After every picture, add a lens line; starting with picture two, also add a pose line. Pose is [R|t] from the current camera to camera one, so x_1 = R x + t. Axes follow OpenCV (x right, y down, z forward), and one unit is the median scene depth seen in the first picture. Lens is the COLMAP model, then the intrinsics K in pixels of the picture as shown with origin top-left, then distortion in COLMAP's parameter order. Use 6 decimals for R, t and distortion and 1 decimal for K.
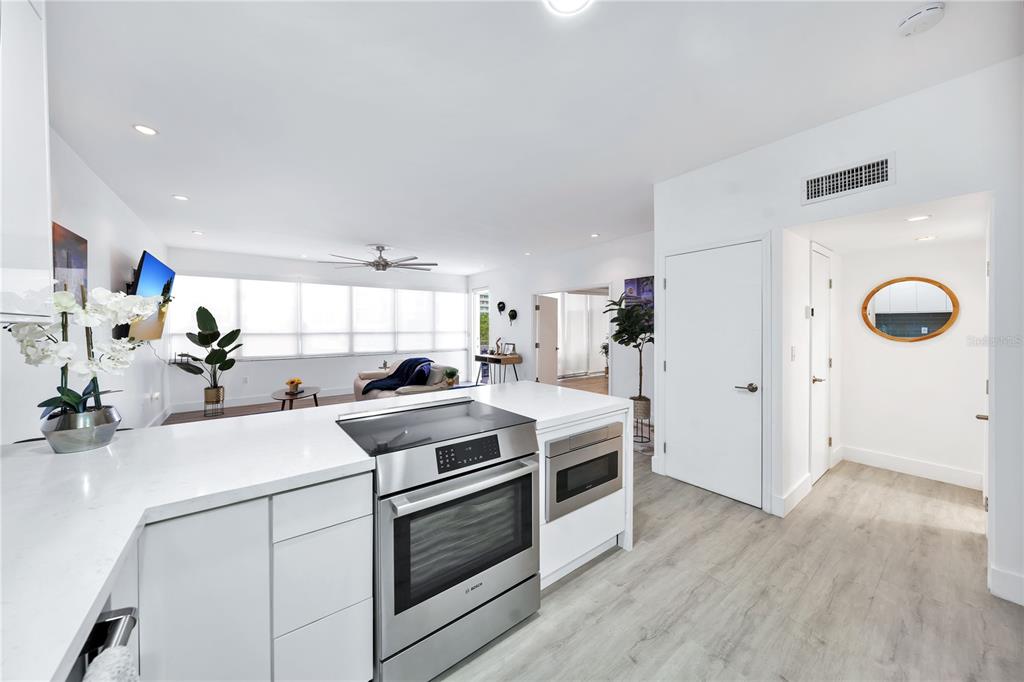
lens RADIAL K [[351.7, 0, 508.9], [0, 351.7, 333.4], [0, 0, 1]] dist [-0.000834, 0.000021]
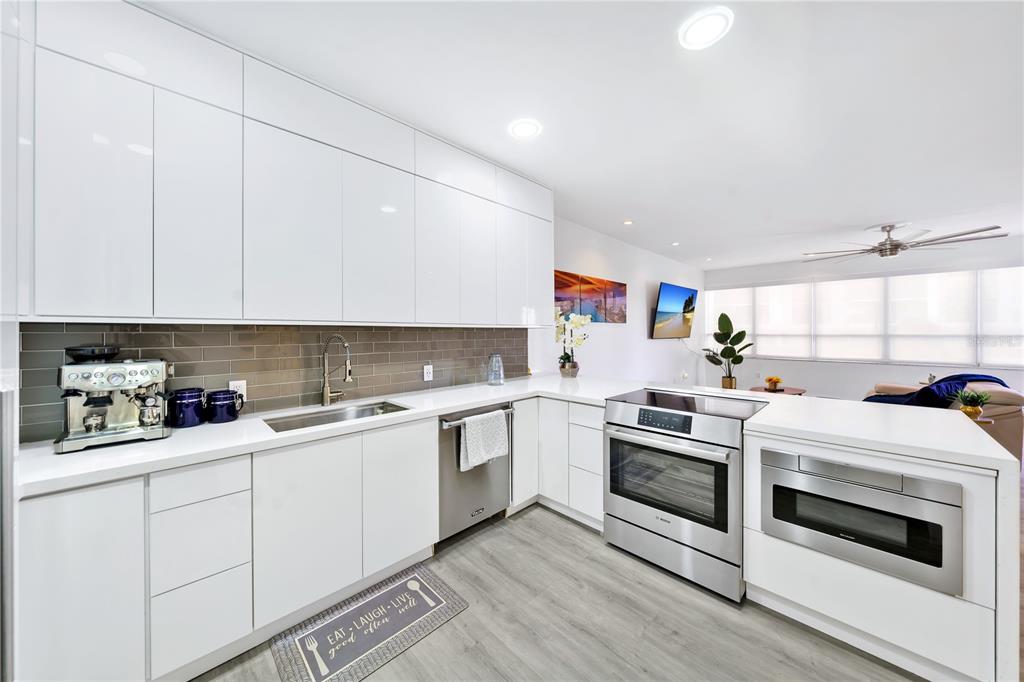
lens RADIAL K [[351.7, 0, 508.5], [0, 351.7, 338.9], [0, 0, 1]] dist [-0.000834, 0.000021]
pose [[0.125678, 0.024454, -0.991770, 0.346293], [-0.013881, 0.999642, 0.022889, -0.000135], [0.991974, 0.010890, 0.125973, 0.067770]]
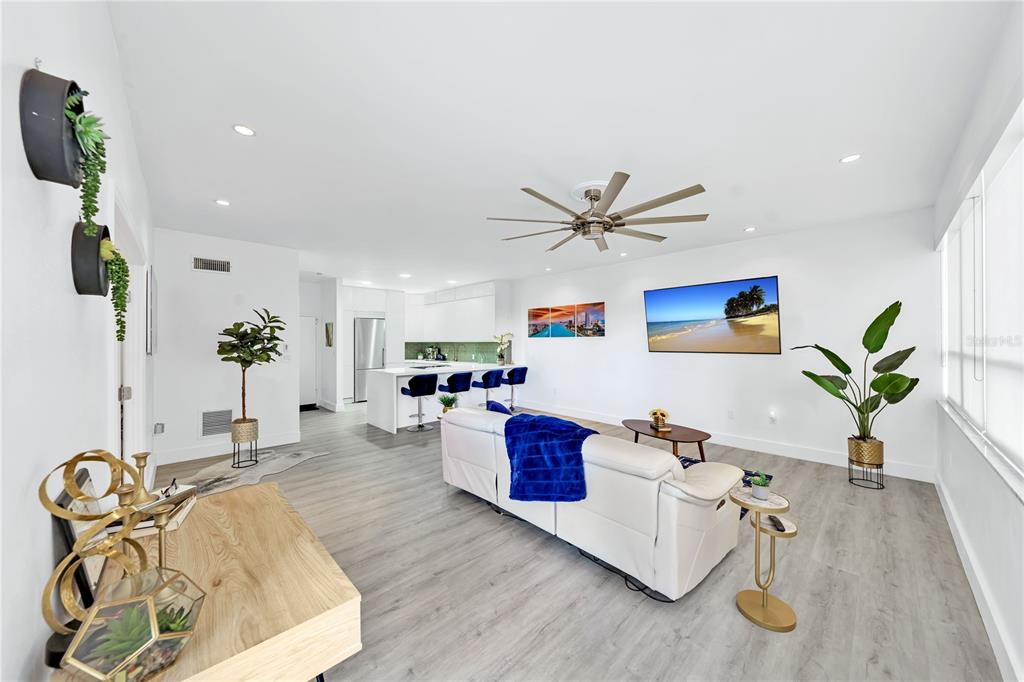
lens RADIAL K [[351.7, 0, 509.5], [0, 351.7, 338.0], [0, 0, 1]] dist [-0.000834, 0.000021]
pose [[-0.994127, 0.008681, -0.107873, -0.214889], [0.007733, 0.999928, 0.009211, -0.037589], [0.107945, 0.008323, -0.994122, 1.731769]]
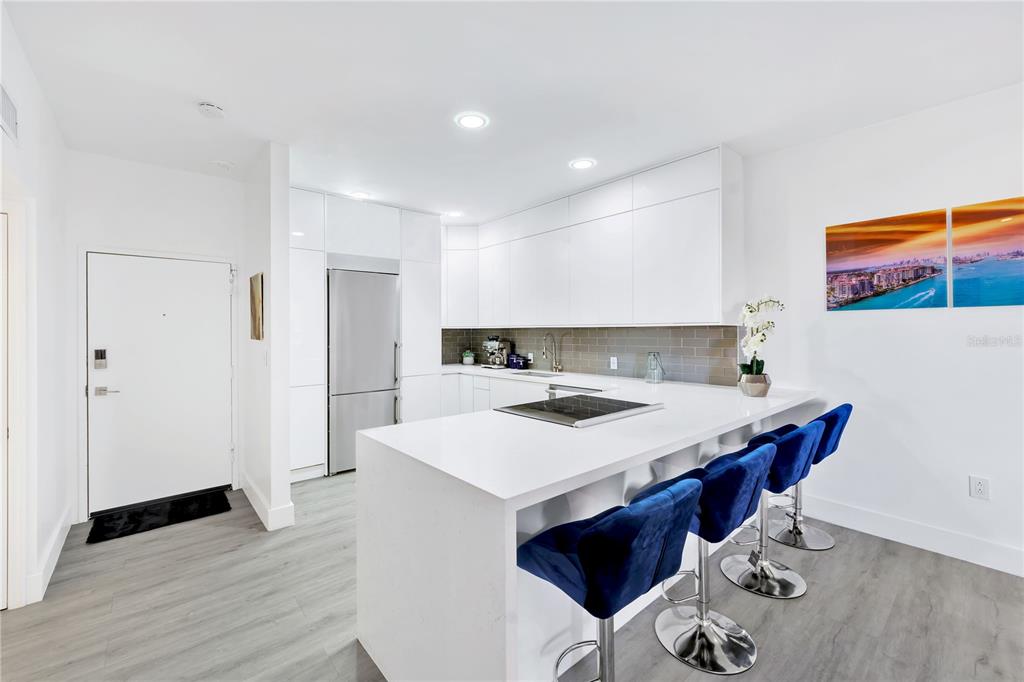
lens RADIAL K [[419.9, 0, 512.8], [0, 419.9, 327.6], [0, 0, 1]] dist [0.000415, 0.000000]
pose [[-0.997381, 0.012816, -0.071185, 0.036152], [0.011966, 0.999852, 0.012345, -0.014876], [0.071332, 0.011461, -0.997387, 0.831525]]
